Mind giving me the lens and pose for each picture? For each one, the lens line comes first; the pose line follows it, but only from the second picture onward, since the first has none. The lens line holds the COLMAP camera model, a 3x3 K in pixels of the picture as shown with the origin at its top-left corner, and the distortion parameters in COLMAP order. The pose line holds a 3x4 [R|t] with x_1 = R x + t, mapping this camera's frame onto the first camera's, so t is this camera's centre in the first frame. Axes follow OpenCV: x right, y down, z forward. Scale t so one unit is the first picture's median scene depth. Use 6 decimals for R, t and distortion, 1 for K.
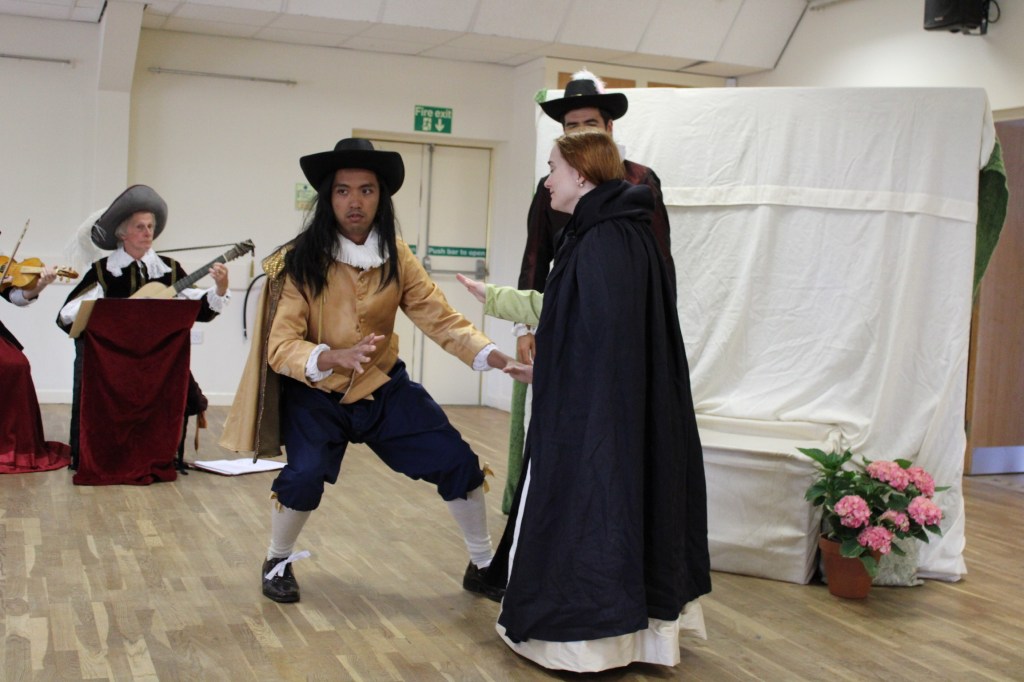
lens RADIAL K [[1260.8, 0, 540.8], [0, 1260.8, 323.3], [0, 0, 1]] dist [-0.051342, 0.066194]
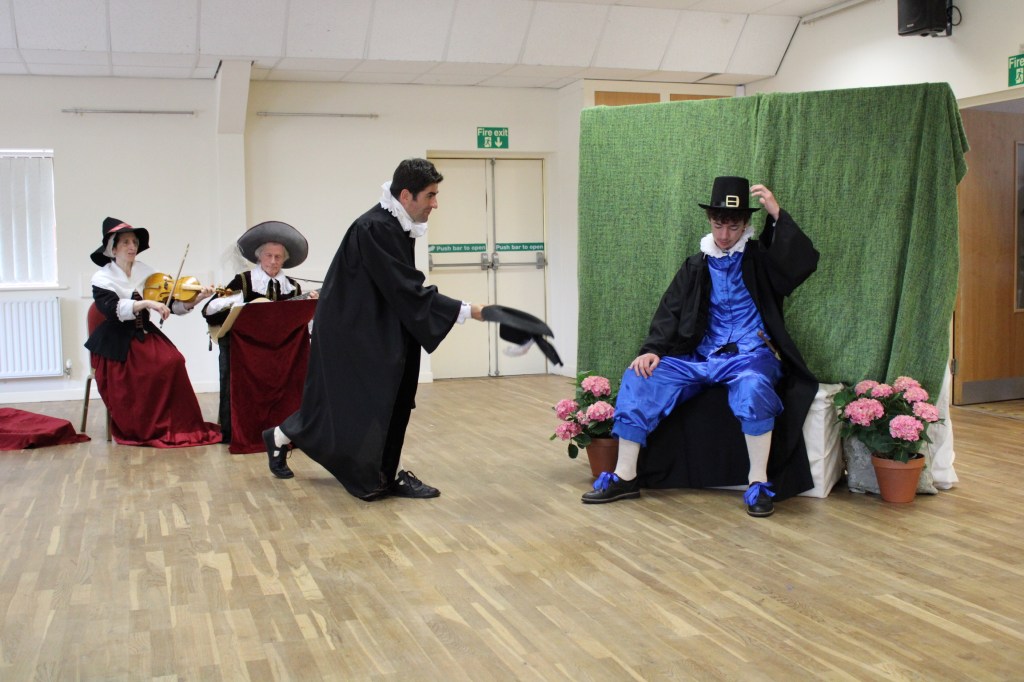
lens RADIAL K [[1155.9, 0, 527.9], [0, 1155.9, 325.5], [0, 0, 1]] dist [-0.098038, 0.165050]
pose [[0.996902, -0.063231, -0.046774, -0.015553], [0.063836, 0.997893, 0.011559, 0.007273], [0.045945, -0.014509, 0.998839, -0.123487]]
